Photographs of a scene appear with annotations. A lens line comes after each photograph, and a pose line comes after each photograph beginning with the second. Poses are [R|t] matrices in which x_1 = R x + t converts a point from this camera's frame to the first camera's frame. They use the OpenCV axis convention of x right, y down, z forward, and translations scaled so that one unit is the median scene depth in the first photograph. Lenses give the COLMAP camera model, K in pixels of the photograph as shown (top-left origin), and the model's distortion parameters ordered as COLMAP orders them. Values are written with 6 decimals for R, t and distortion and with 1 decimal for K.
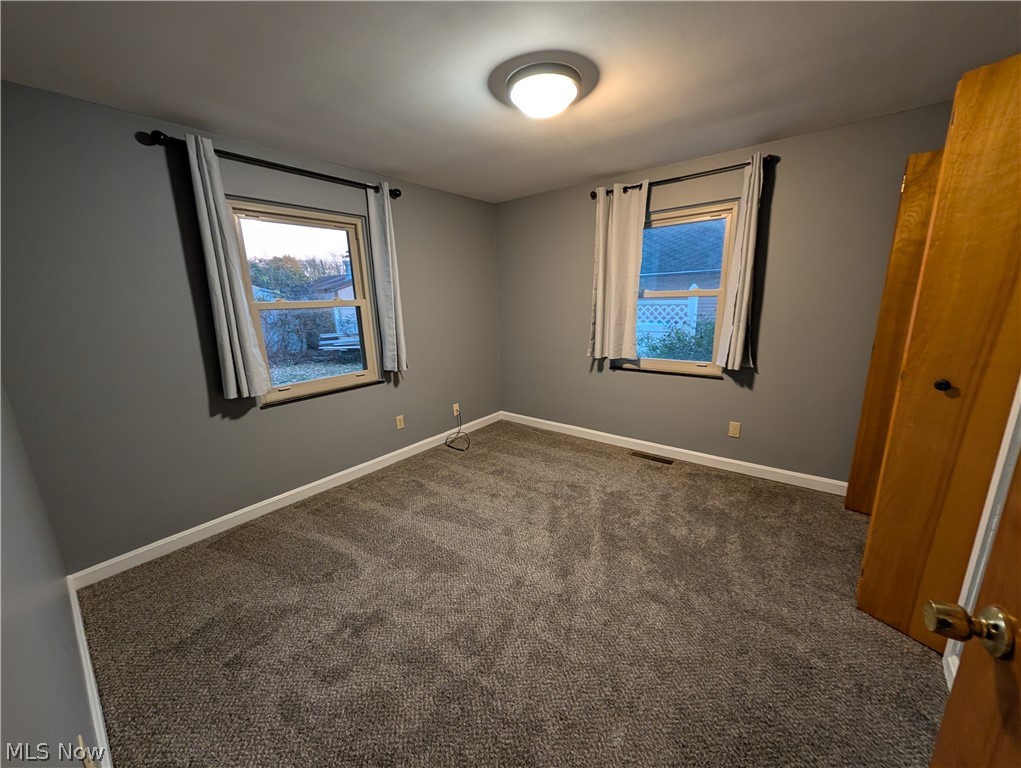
lens RADIAL K [[387.1, 0, 506.8], [0, 387.1, 388.0], [0, 0, 1]] dist [-0.000353, 0.000483]
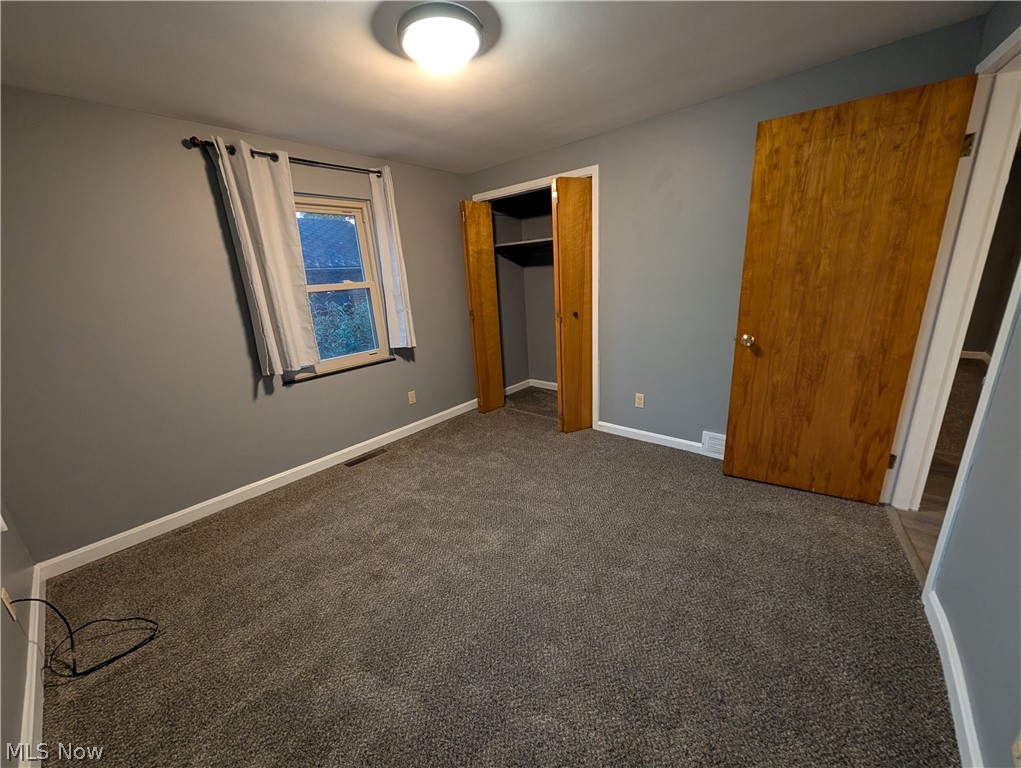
lens RADIAL K [[387.1, 0, 507.1], [0, 387.1, 387.9], [0, 0, 1]] dist [-0.000353, 0.000483]
pose [[0.039915, -0.254709, 0.966193, -0.558212], [0.288676, 0.928670, 0.232892, -0.116128], [-0.956595, 0.269621, 0.110596, 0.575825]]
